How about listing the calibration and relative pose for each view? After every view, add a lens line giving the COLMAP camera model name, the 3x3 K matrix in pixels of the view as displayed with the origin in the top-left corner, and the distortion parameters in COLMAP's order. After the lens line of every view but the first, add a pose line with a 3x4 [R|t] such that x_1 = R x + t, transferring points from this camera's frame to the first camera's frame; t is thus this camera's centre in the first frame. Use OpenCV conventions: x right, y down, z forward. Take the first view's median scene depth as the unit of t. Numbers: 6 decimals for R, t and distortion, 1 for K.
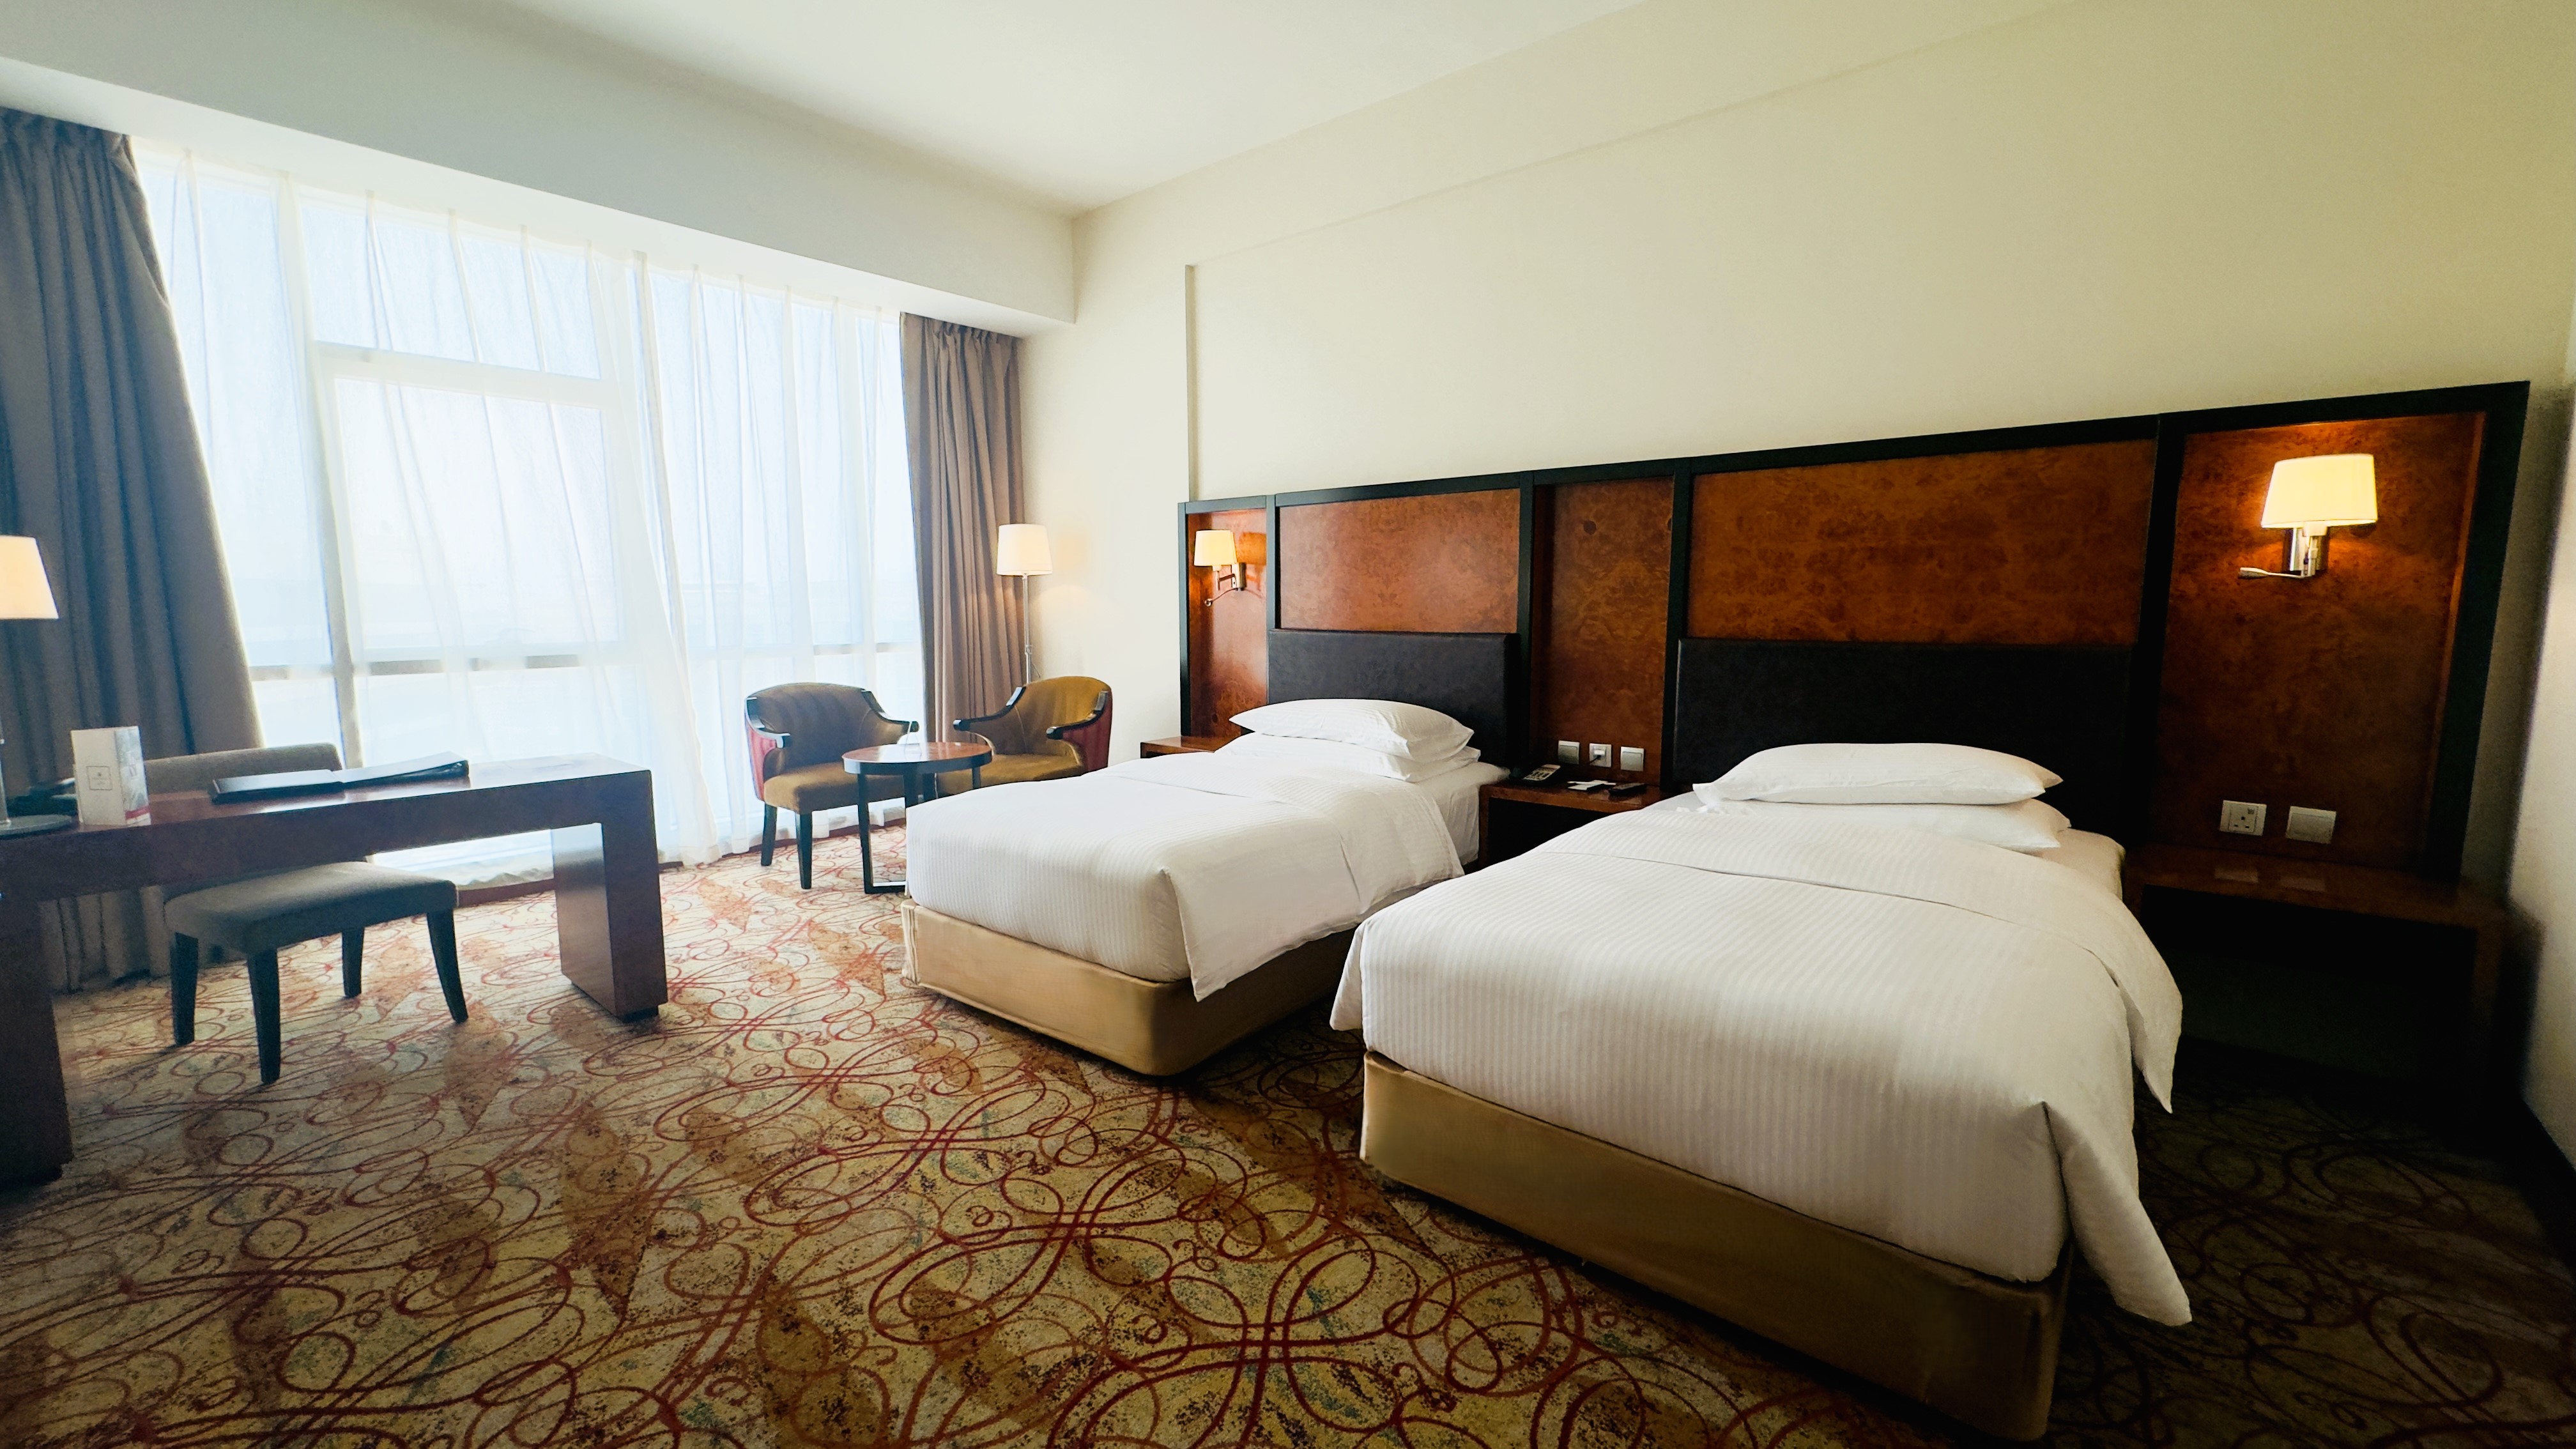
lens RADIAL K [[1018.0, 0, 1288.0], [0, 1018.0, 724.5], [0, 0, 1]] dist [-0.000715, 0.000276]
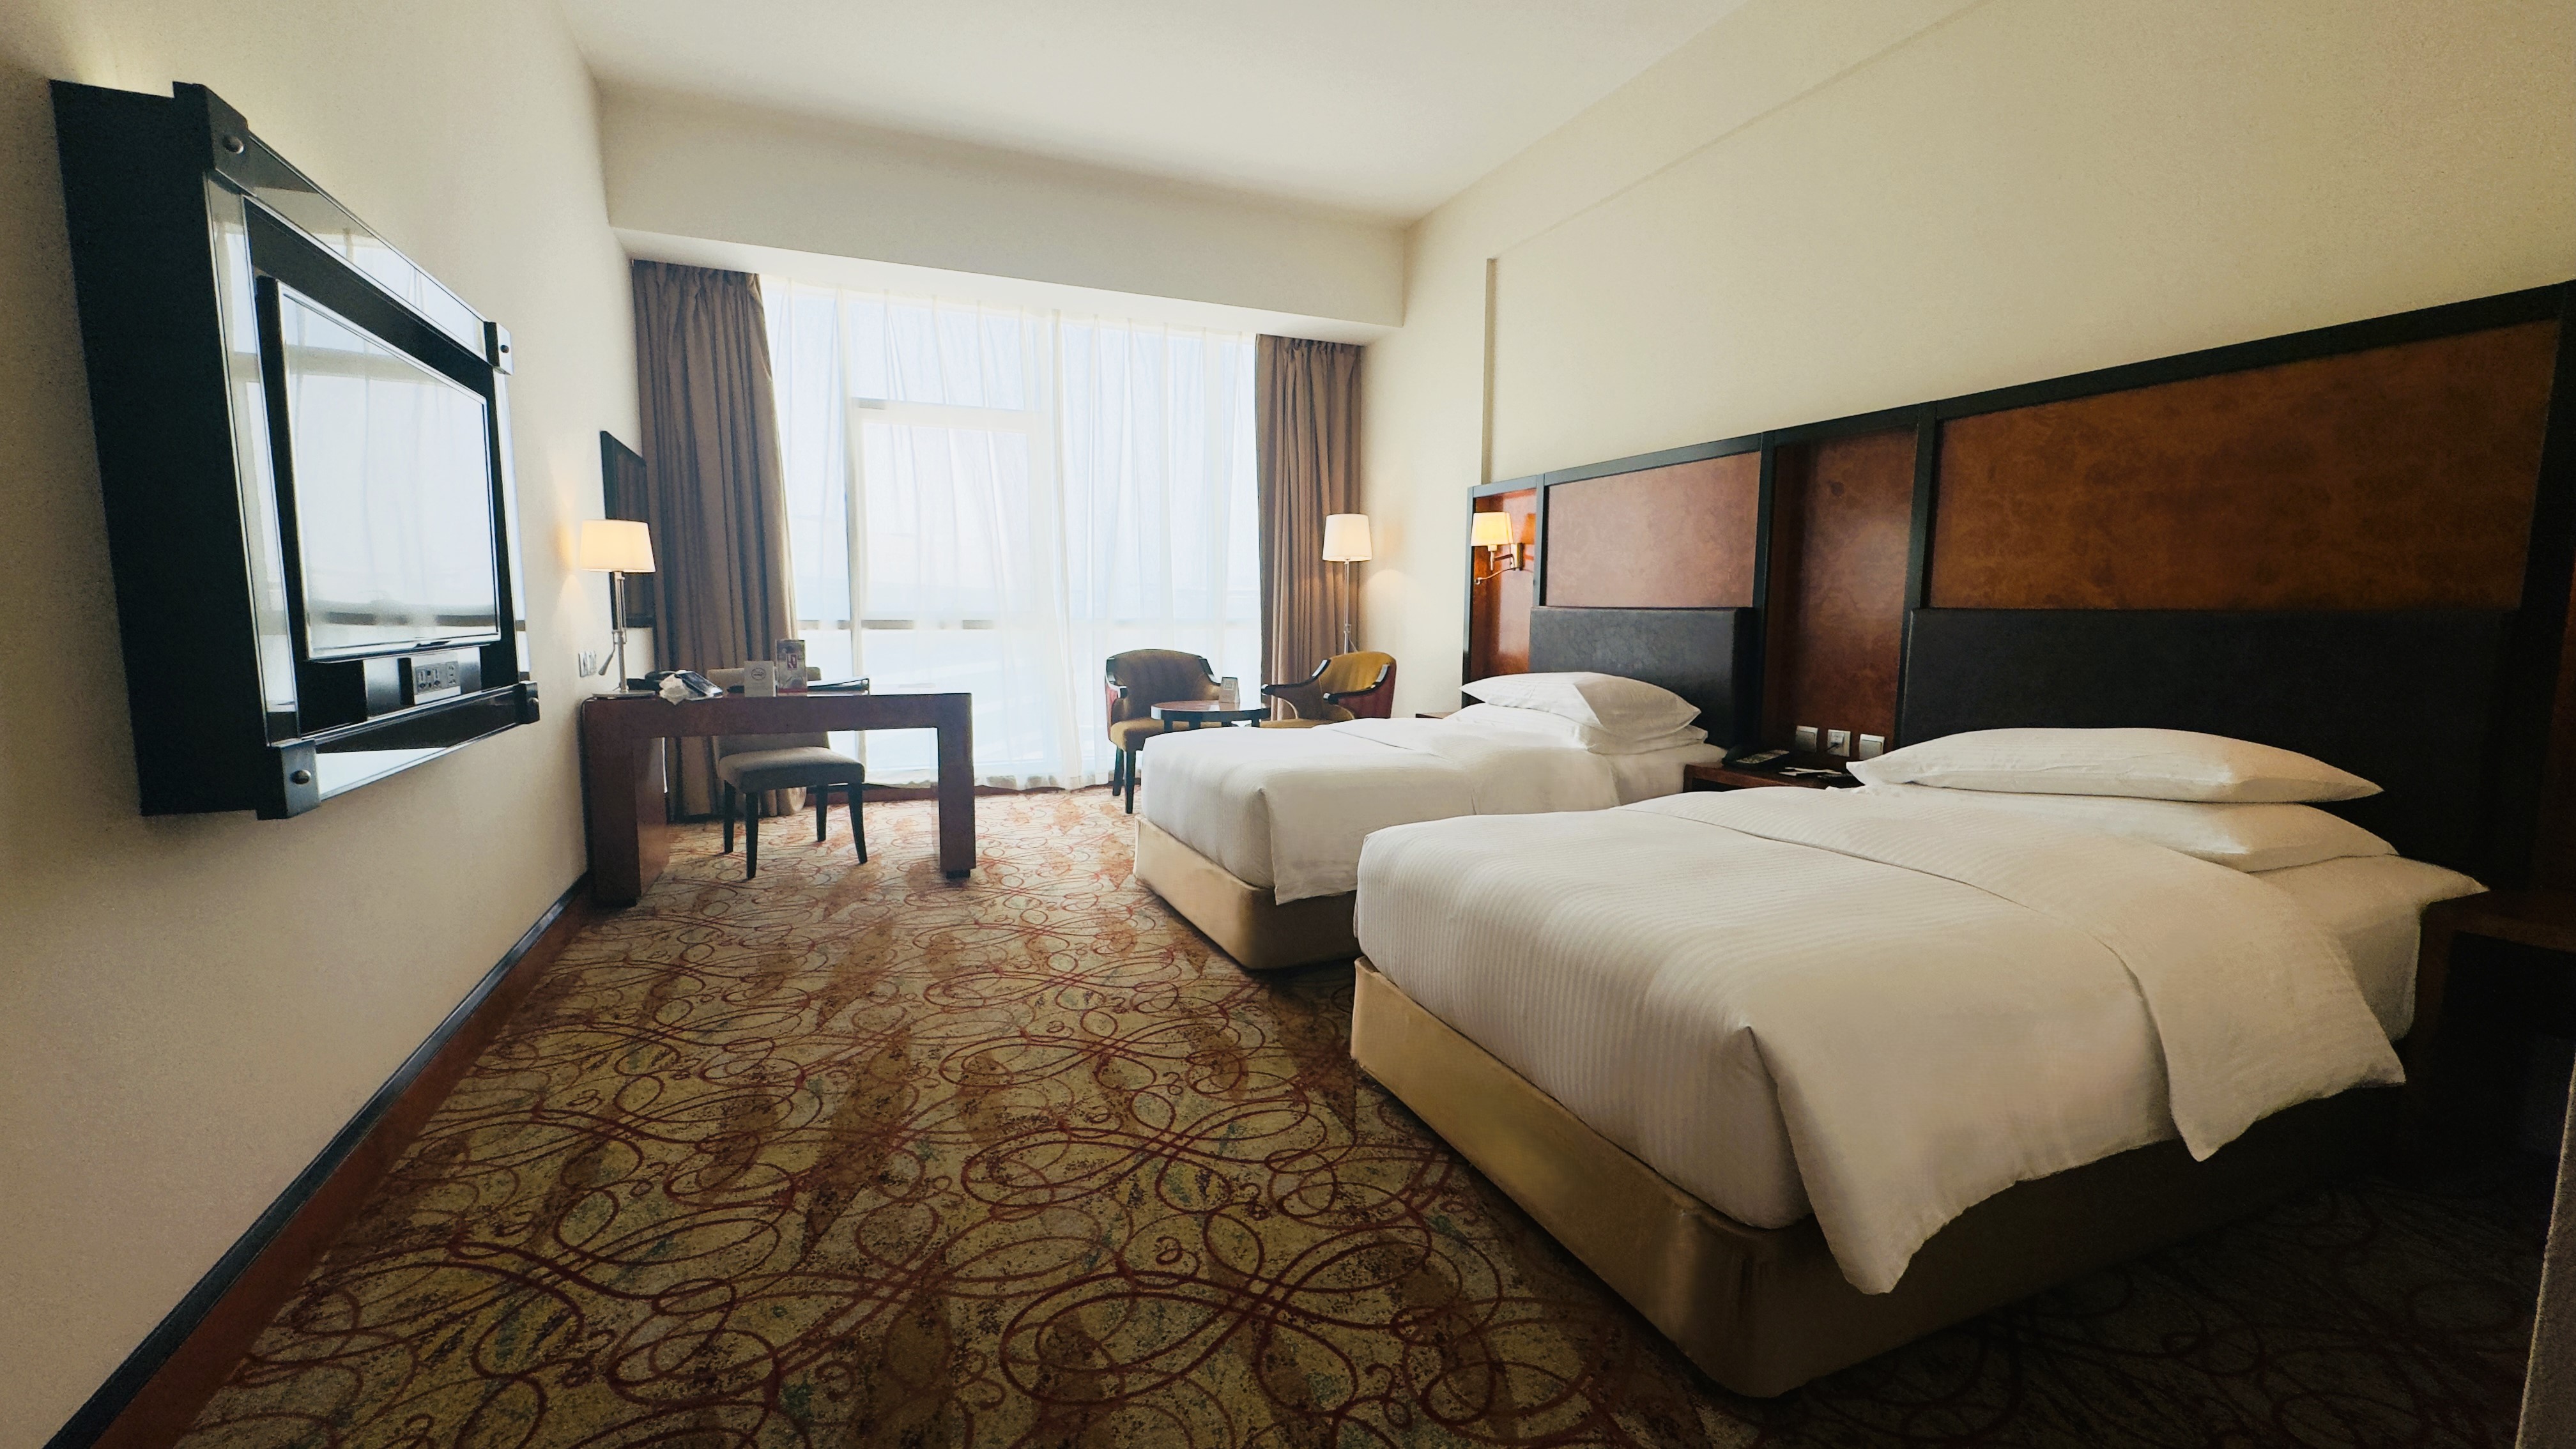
lens RADIAL K [[1018.0, 0, 1288.0], [0, 1018.0, 724.5], [0, 0, 1]] dist [-0.000715, 0.000276]
pose [[0.895115, 0.060856, -0.441663, 0.364430], [-0.064158, 0.997912, 0.007472, 0.052182], [0.441196, 0.021648, 0.897150, -0.024405]]
